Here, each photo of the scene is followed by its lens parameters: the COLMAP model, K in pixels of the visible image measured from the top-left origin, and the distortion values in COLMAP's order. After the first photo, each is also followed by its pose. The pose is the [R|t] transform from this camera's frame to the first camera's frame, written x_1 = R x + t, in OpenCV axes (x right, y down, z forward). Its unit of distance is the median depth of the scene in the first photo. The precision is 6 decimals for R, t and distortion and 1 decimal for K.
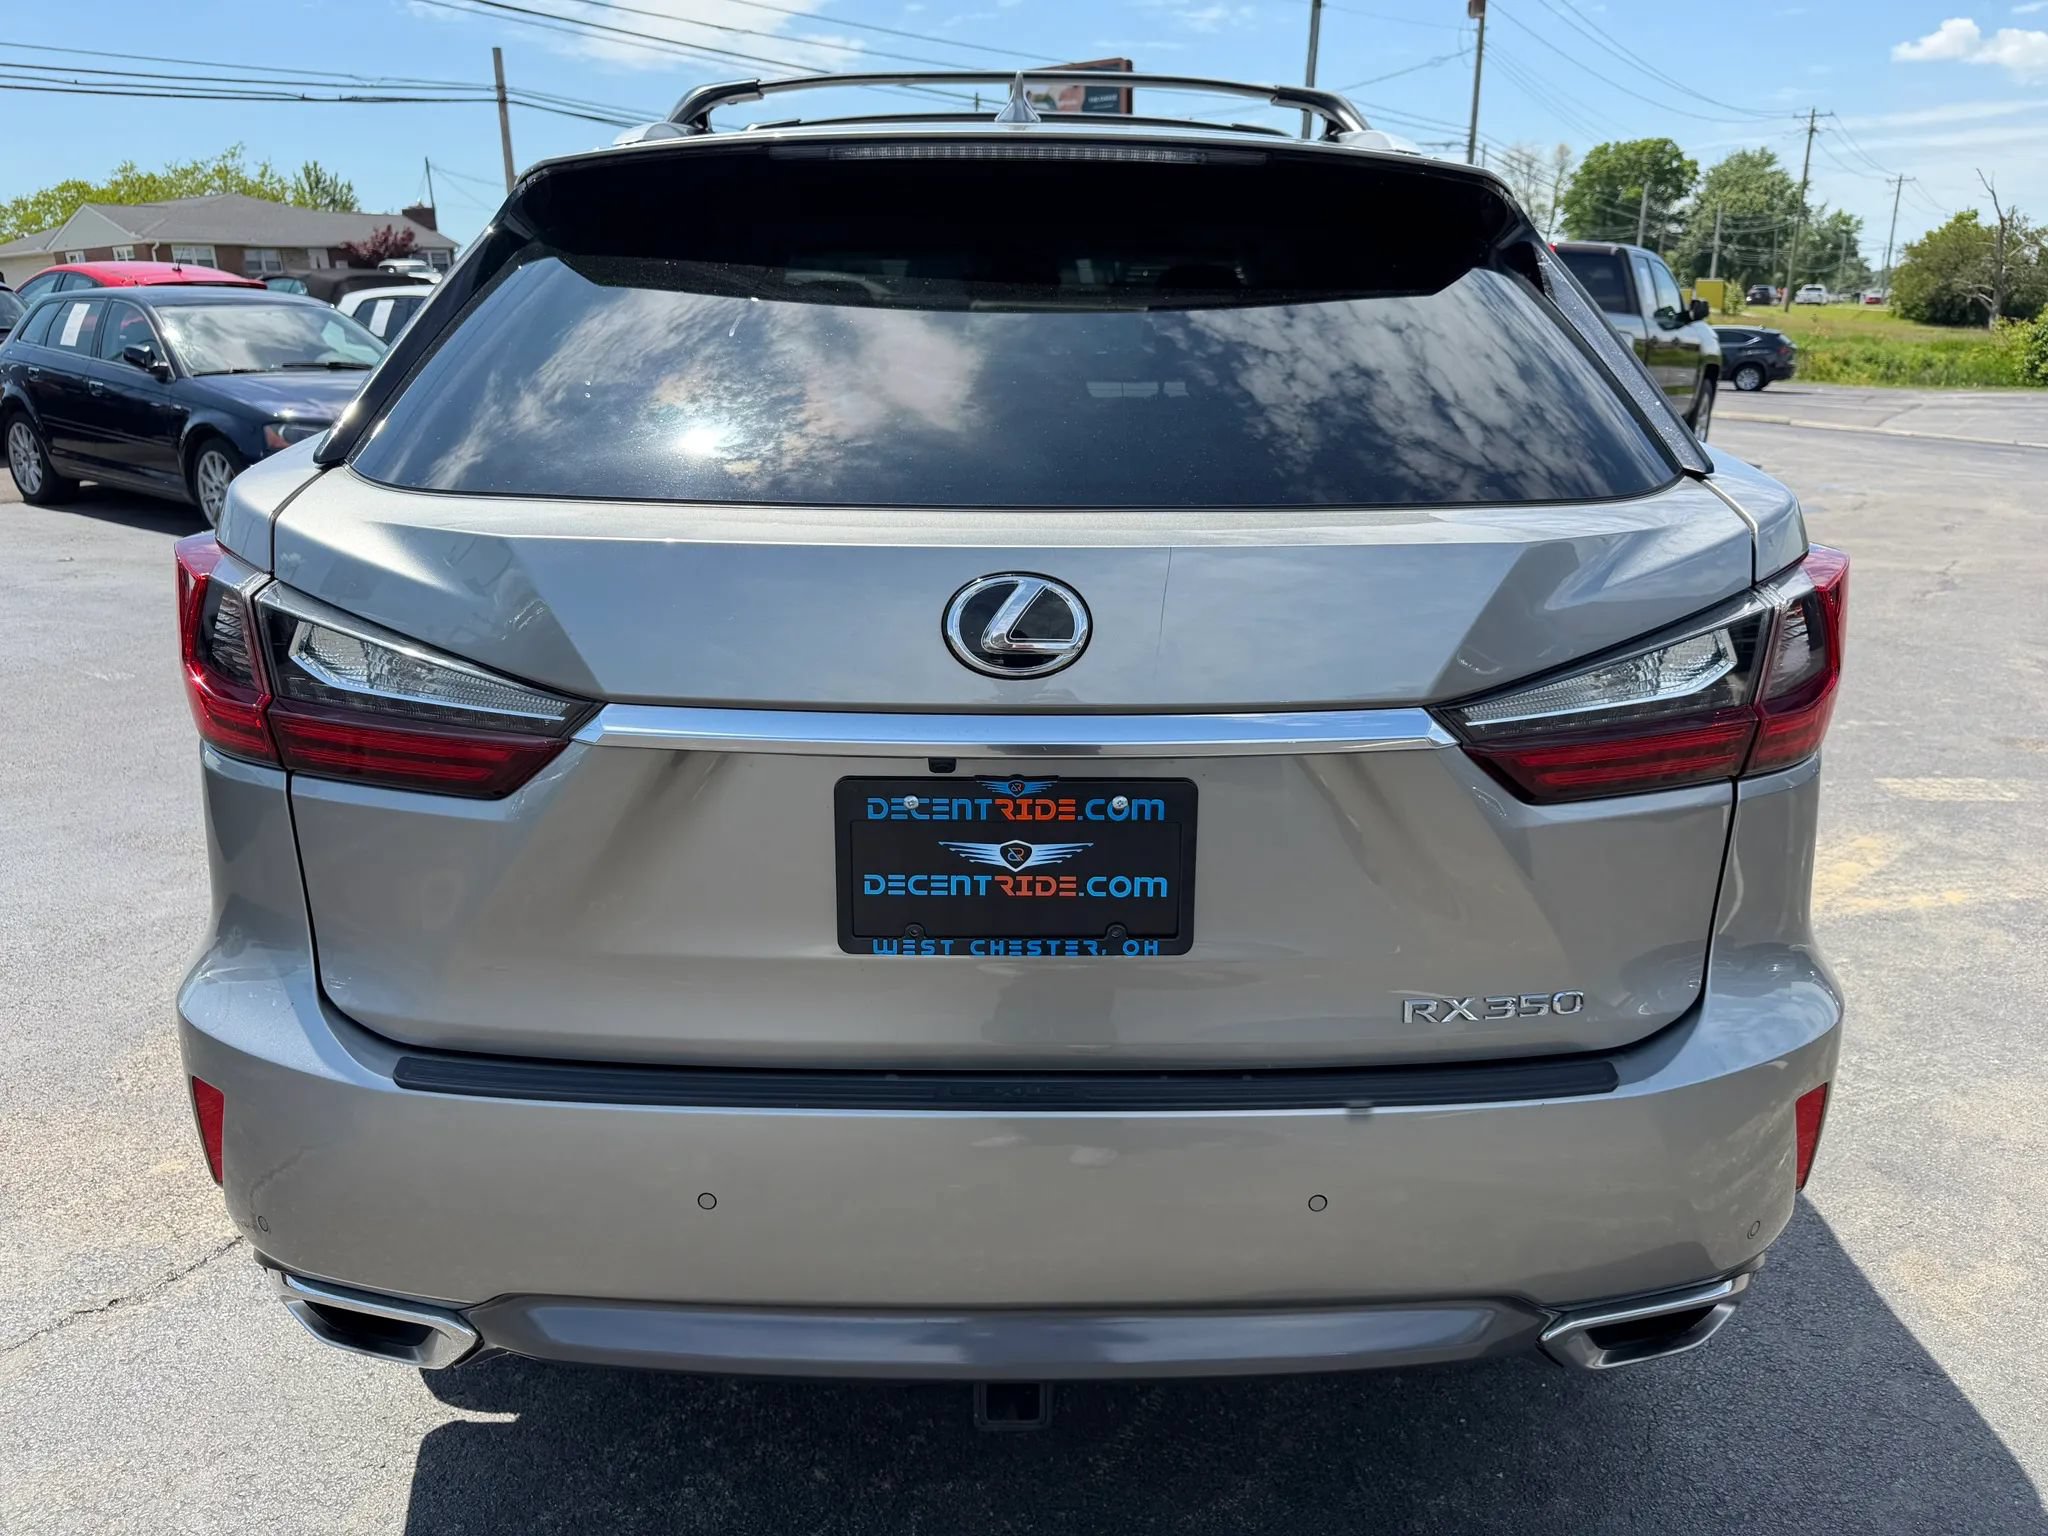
lens RADIAL K [[1502.0, 0, 1032.8], [0, 1502.0, 775.0], [0, 0, 1]] dist [-0.000151, 0.000520]
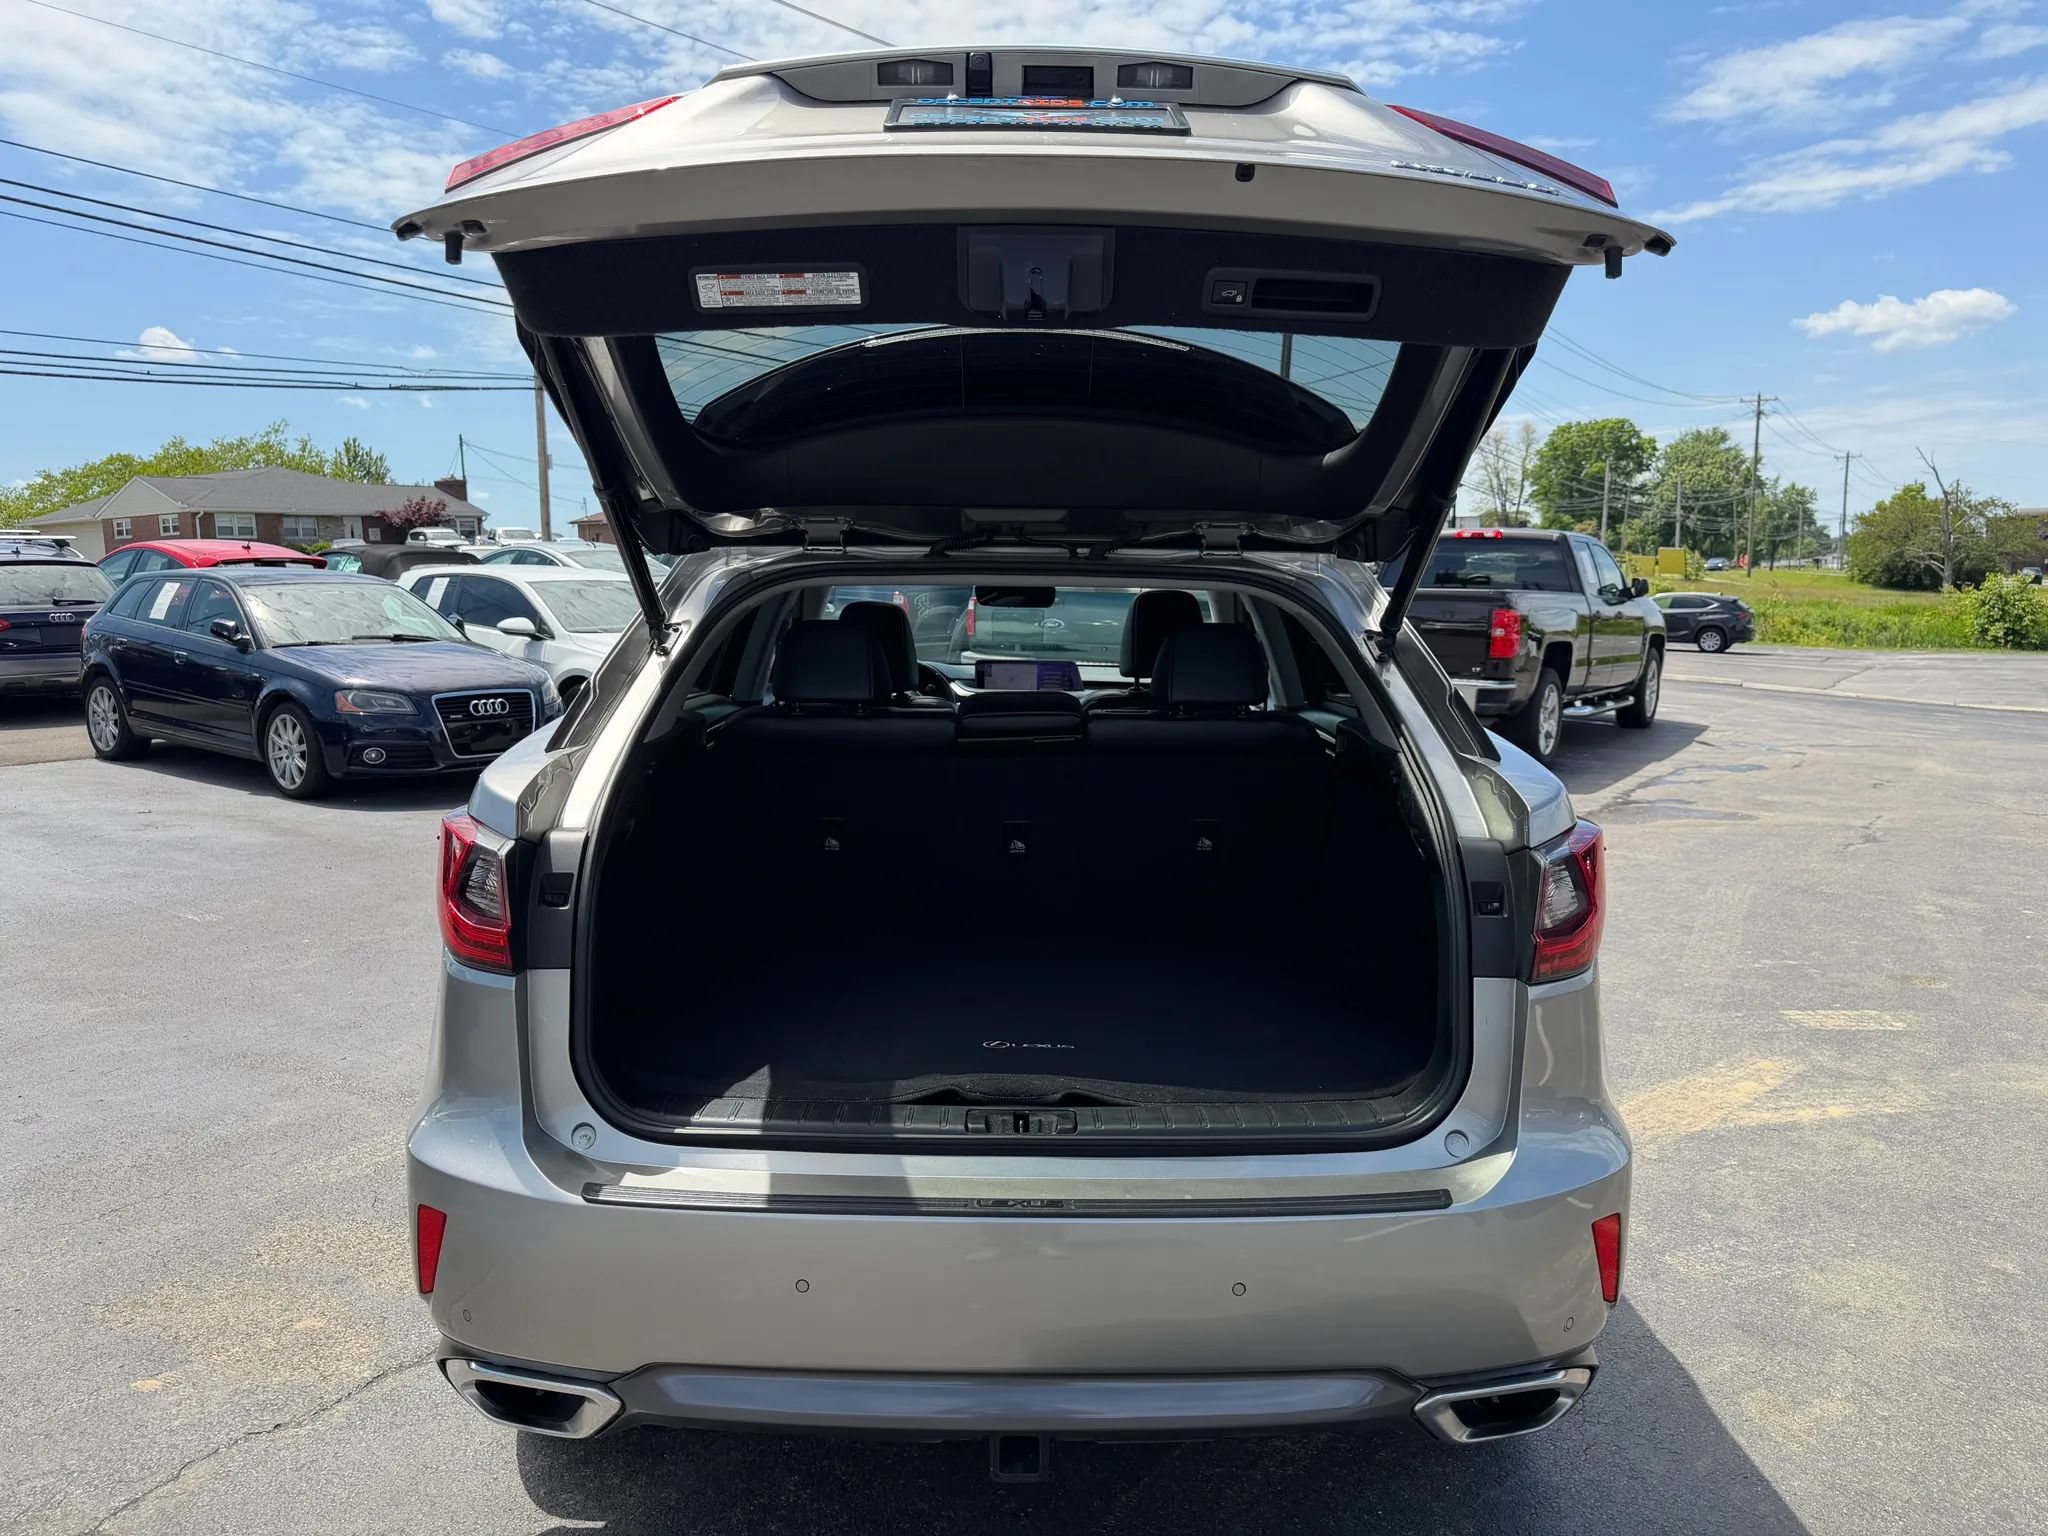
lens RADIAL K [[1502.0, 0, 1032.8], [0, 1502.0, 775.0], [0, 0, 1]] dist [-0.000151, 0.000520]
pose [[0.999994, 0.002054, 0.002758, -0.000985], [-0.001573, 0.986412, -0.164283, 0.006001], [-0.003058, 0.164278, 0.986409, -0.058482]]
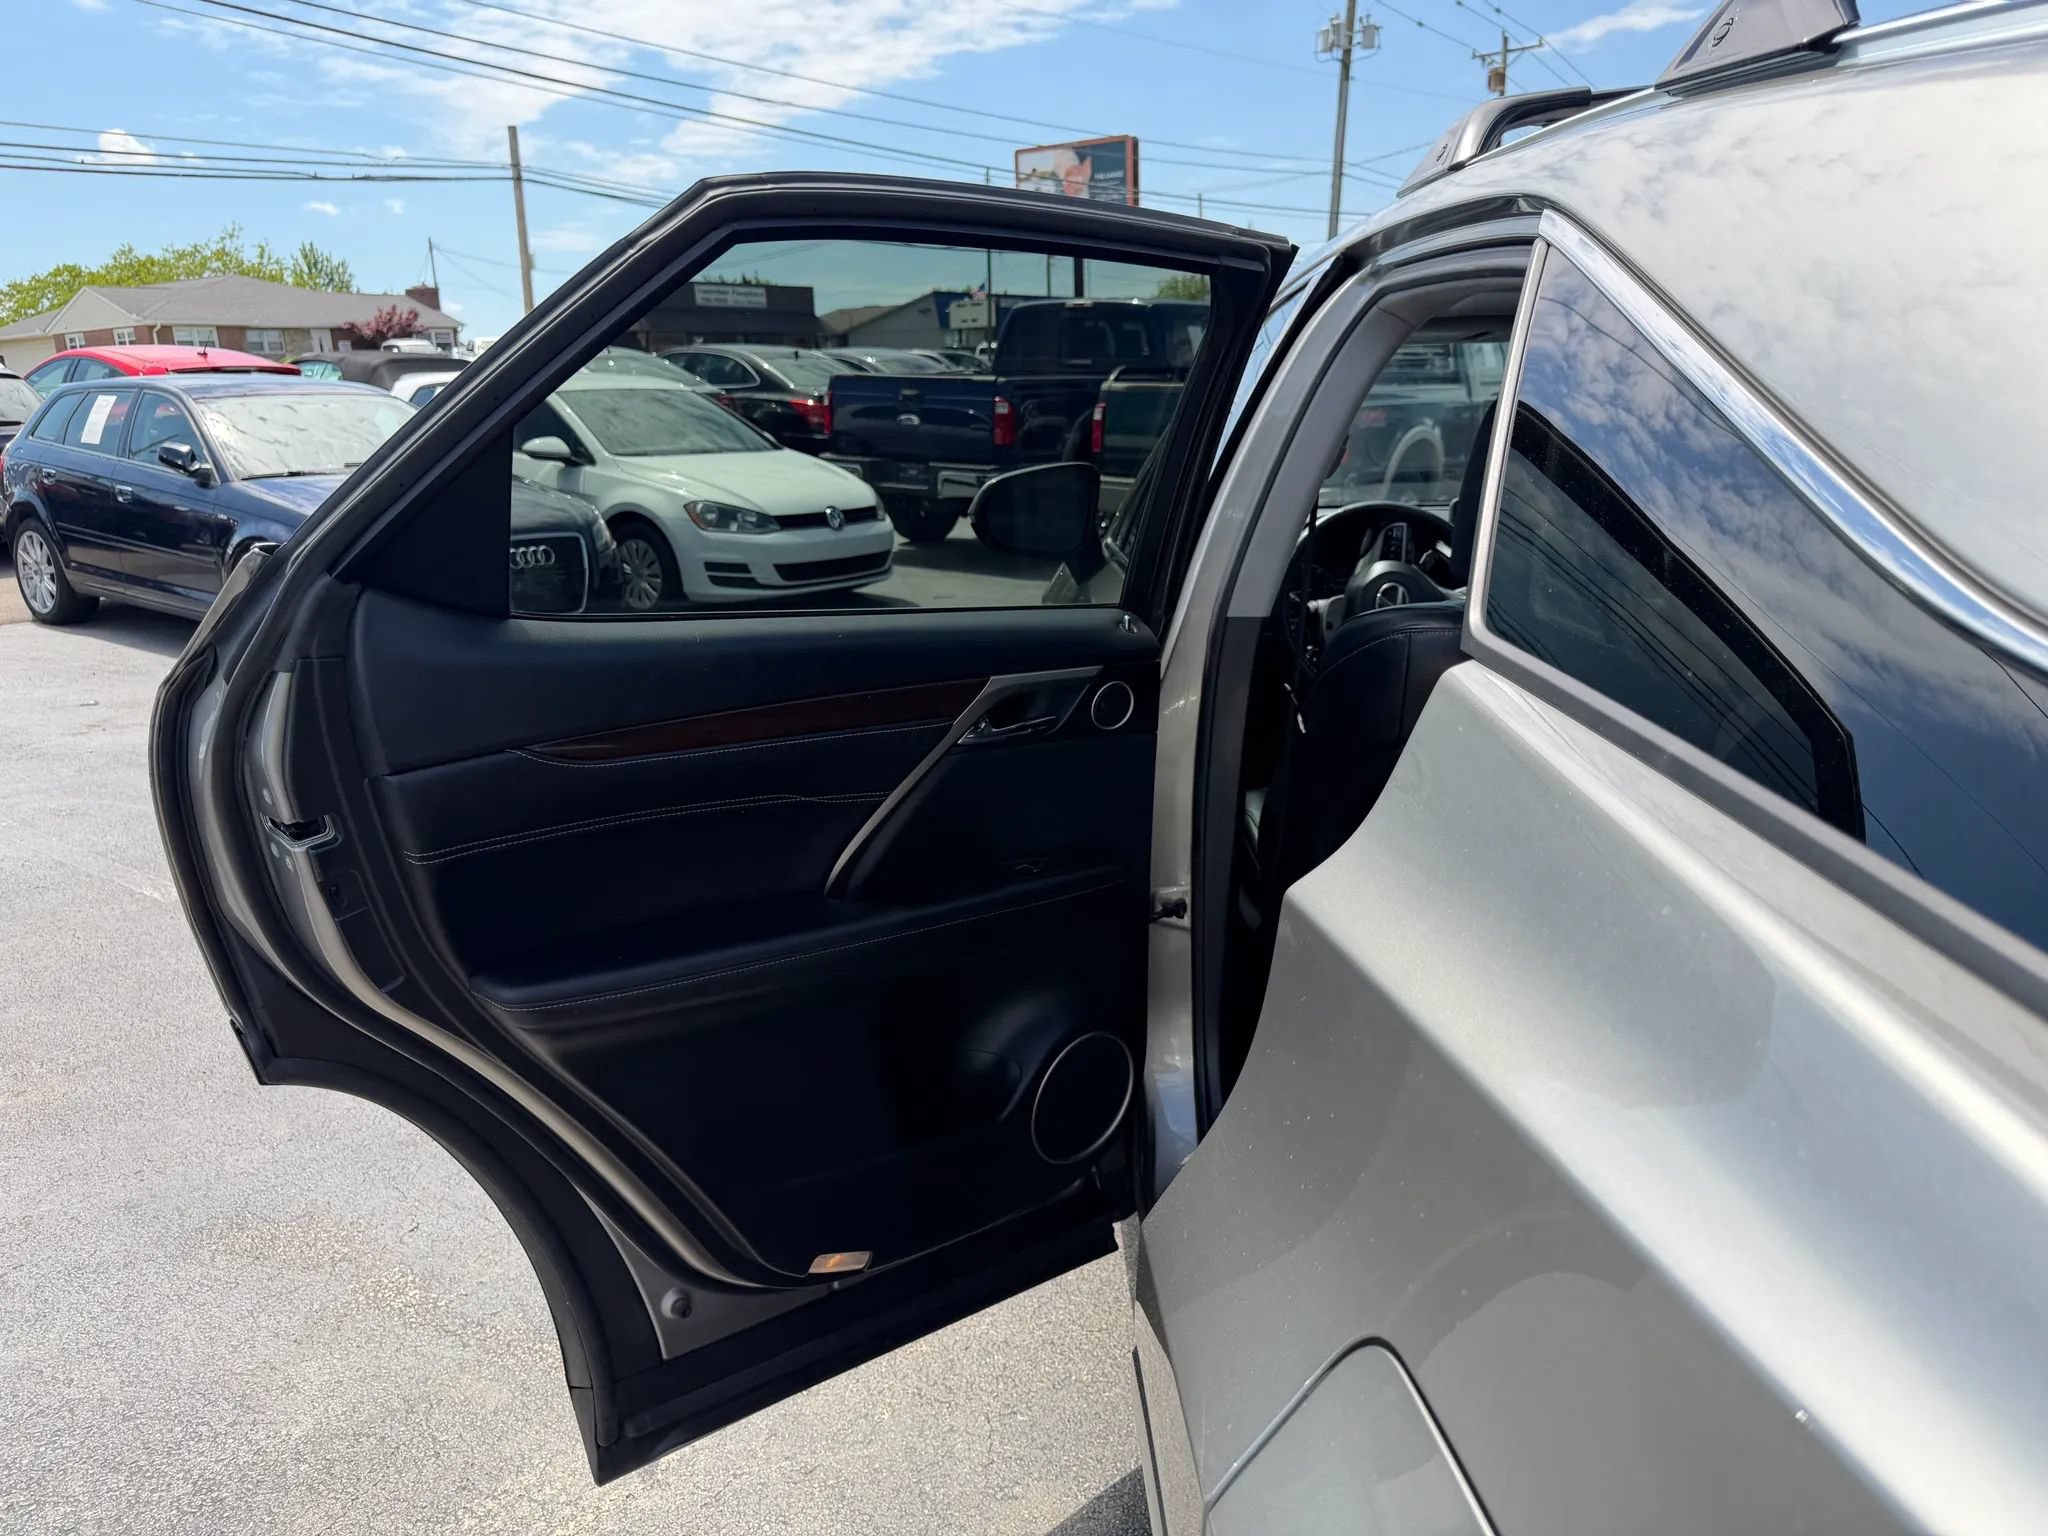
lens RADIAL K [[1485.9, 0, 1018.0], [0, 1485.9, 776.3], [0, 0, 1]] dist [-0.000645, 0.002001]
pose [[0.999950, -0.008662, 0.004992, -0.095509], [0.008862, 0.999103, -0.041410, -0.045472], [-0.004628, 0.041452, 0.999130, 0.126668]]
